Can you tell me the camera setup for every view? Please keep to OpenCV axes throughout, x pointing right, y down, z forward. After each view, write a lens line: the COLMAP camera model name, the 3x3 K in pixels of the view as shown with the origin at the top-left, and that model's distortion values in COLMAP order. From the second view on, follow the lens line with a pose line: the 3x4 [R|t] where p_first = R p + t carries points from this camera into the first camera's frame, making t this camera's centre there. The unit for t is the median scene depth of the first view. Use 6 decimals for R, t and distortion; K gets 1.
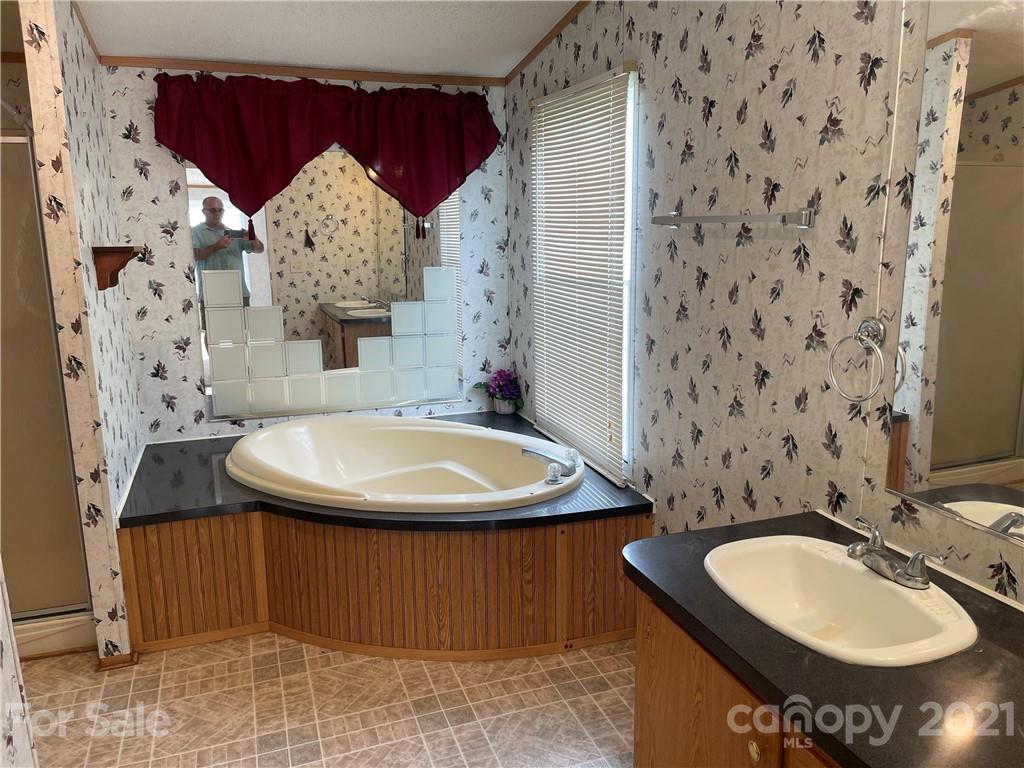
lens RADIAL K [[771.9, 0, 512.7], [0, 771.9, 385.6], [0, 0, 1]] dist [0.066147, -0.091377]
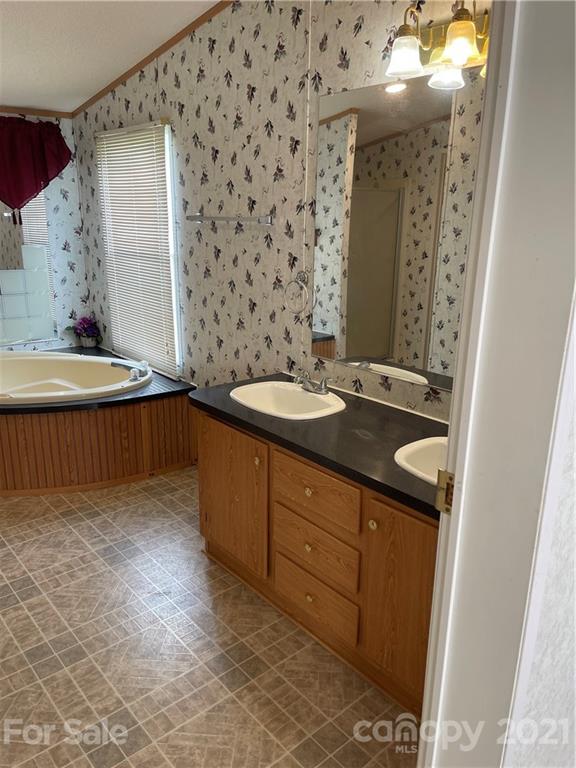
lens RADIAL K [[579.0, 0, 288.0], [0, 579.0, 384.0], [0, 0, 1]] dist [0.066147, -0.091377]
pose [[0.932300, -0.074036, 0.354028, -0.089927], [0.048154, 0.995519, 0.081378, 0.055220], [-0.358467, -0.058820, 0.931688, -0.285540]]
